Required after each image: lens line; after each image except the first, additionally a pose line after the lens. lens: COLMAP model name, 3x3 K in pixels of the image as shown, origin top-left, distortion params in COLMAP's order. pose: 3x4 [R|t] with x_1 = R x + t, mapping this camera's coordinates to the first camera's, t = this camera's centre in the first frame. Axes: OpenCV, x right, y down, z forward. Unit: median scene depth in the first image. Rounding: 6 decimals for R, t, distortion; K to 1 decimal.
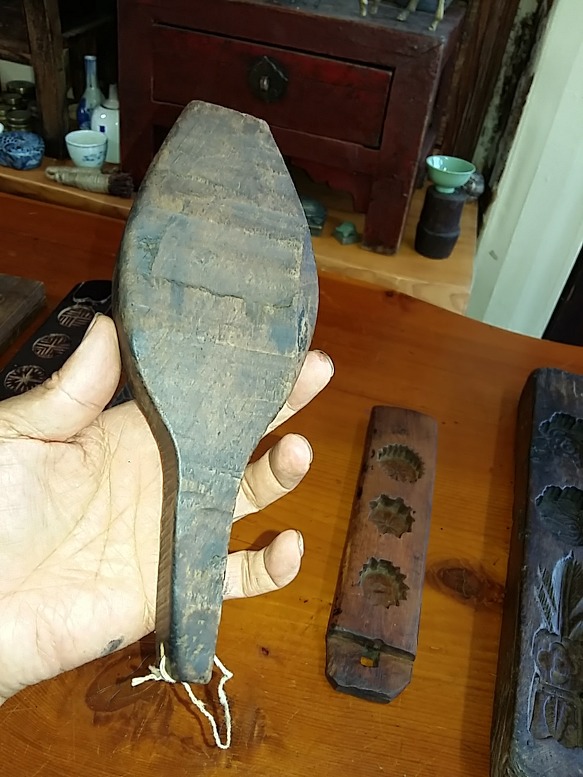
lens RADIAL K [[638.1, 0, 297.7], [0, 638.1, 394.3], [0, 0, 1]] dist [0.078104, -0.181026]
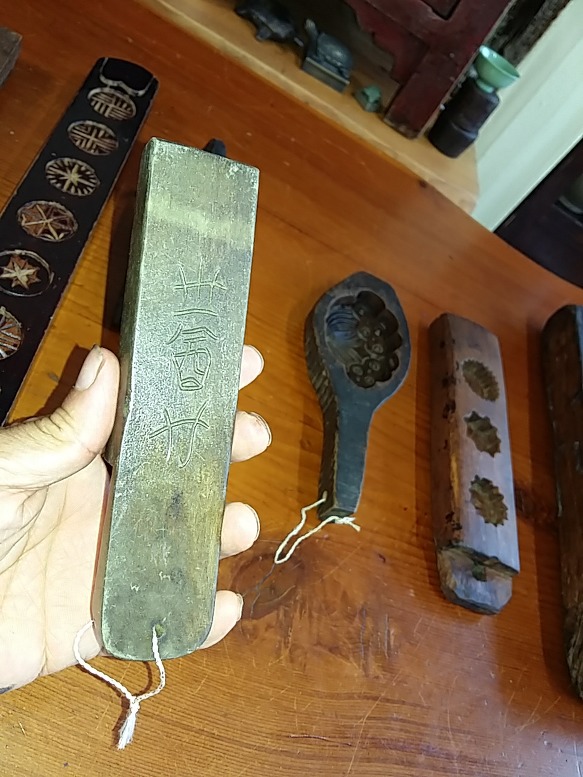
lens RADIAL K [[641.5, 0, 295.3], [0, 641.5, 396.5], [0, 0, 1]] dist [0.086989, -0.212201]
pose [[0.922544, 0.147739, 0.356490, -0.329935], [-0.220664, 0.959837, 0.173263, 0.016657], [-0.316575, -0.238507, 0.918093, 0.126650]]
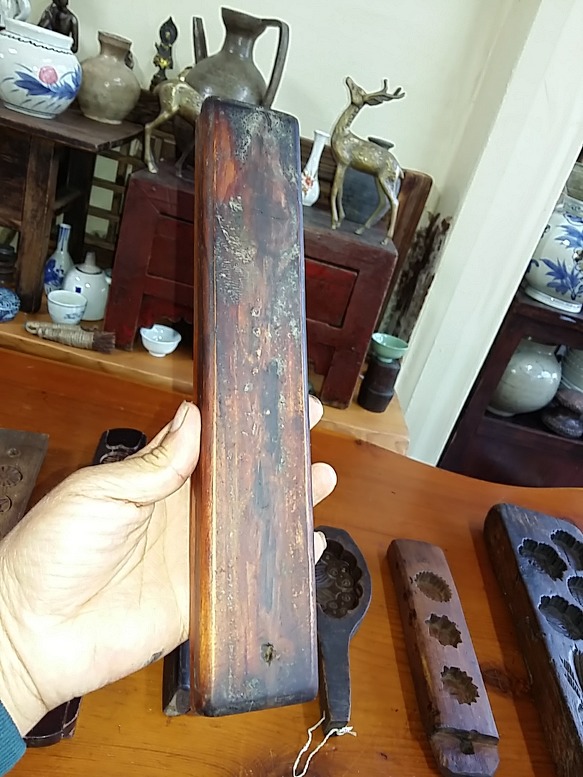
lens RADIAL K [[638.1, 0, 297.7], [0, 638.1, 394.3], [0, 0, 1]] dist [0.078104, -0.181026]
pose [[0.954052, 0.020374, 0.298947, -0.341918], [0.039230, 0.980605, -0.192028, -0.020781], [-0.297062, 0.194932, 0.934749, -0.114882]]
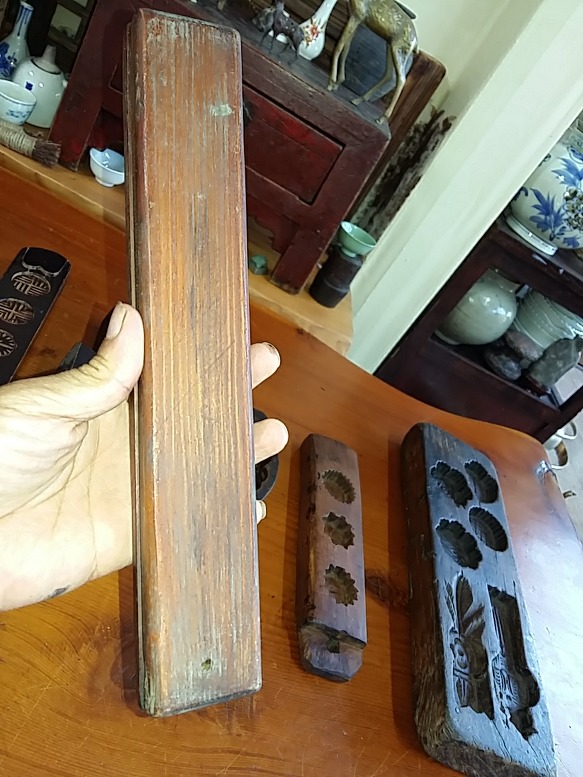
lens RADIAL K [[642.4, 0, 299.4], [0, 642.4, 391.5], [0, 0, 1]] dist [0.068432, -0.156233]
pose [[0.897577, 0.180610, 0.402164, -0.311648], [-0.178842, 0.982968, -0.042294, -0.003080], [-0.402954, -0.033962, 0.914590, -0.054091]]
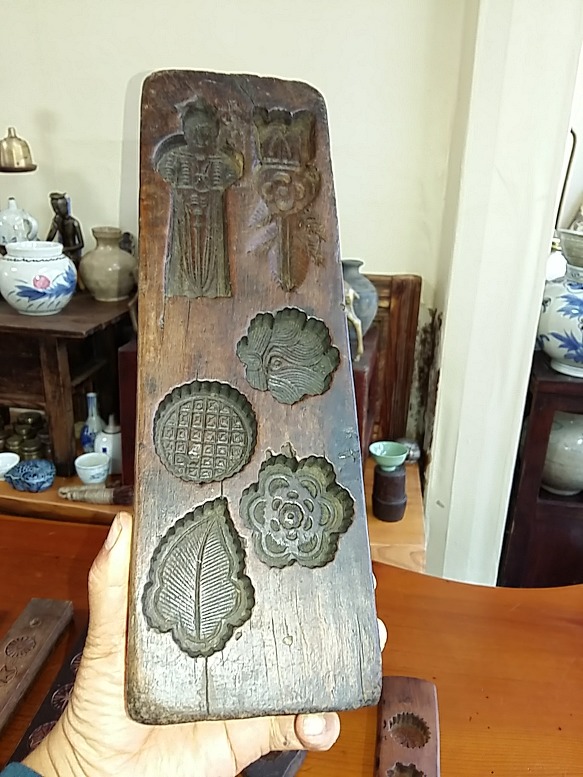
lens RADIAL K [[635.8, 0, 298.1], [0, 635.8, 392.7], [0, 0, 1]] dist [0.079610, -0.167280]
pose [[0.990130, -0.120685, 0.071255, -0.017451], [0.137777, 0.931344, -0.337069, -0.068512], [-0.025684, 0.343560, 0.938779, -0.233334]]
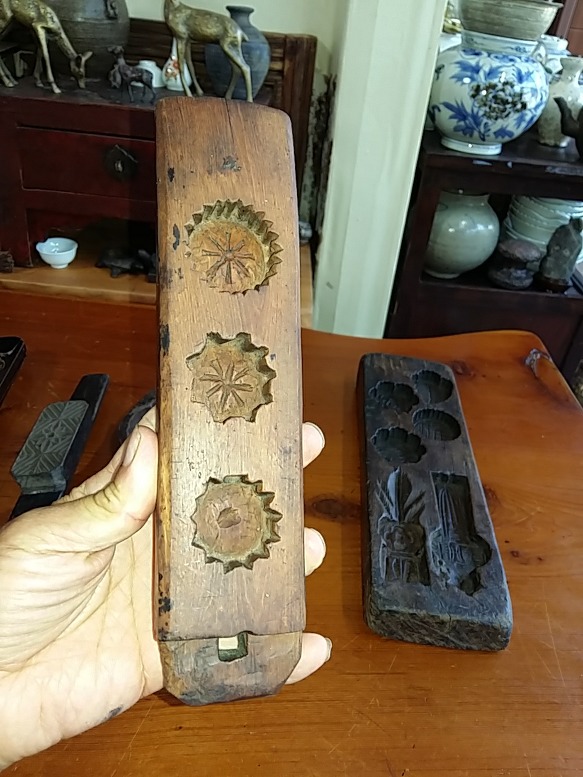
lens RADIAL K [[638.1, 0, 297.7], [0, 638.1, 394.3], [0, 0, 1]] dist [0.078104, -0.181026]
pose [[0.970646, -0.153862, 0.184857, -0.014684], [0.170575, 0.982245, -0.078101, 0.101848], [-0.169558, 0.107340, 0.979657, -0.221574]]
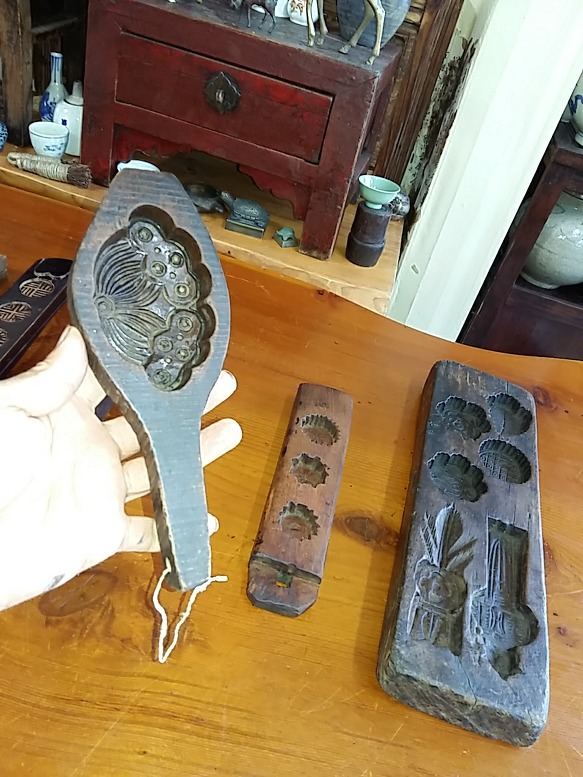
lens RADIAL K [[629.3, 0, 297.9], [0, 629.3, 394.9], [0, 0, 1]] dist [0.075058, -0.151645]
pose [[0.993074, 0.055084, 0.103780, -0.002535], [-0.053548, 0.998411, -0.017532, 0.048301], [-0.104581, 0.011854, 0.994446, -0.108249]]
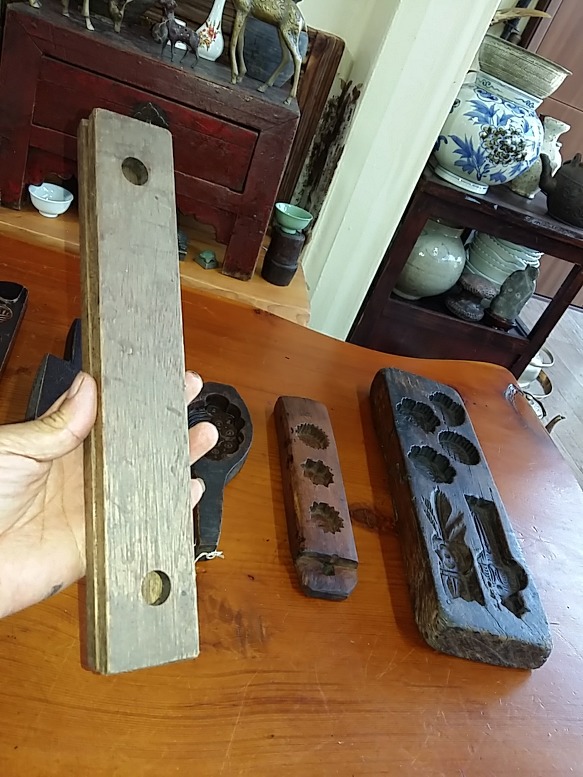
lens RADIAL K [[635.8, 0, 298.1], [0, 635.8, 392.7], [0, 0, 1]] dist [0.079610, -0.167280]
pose [[0.917478, -0.016344, 0.397450, -0.279804], [0.035397, 0.998546, -0.040649, 0.051176], [-0.396208, 0.051363, 0.916723, -0.137807]]
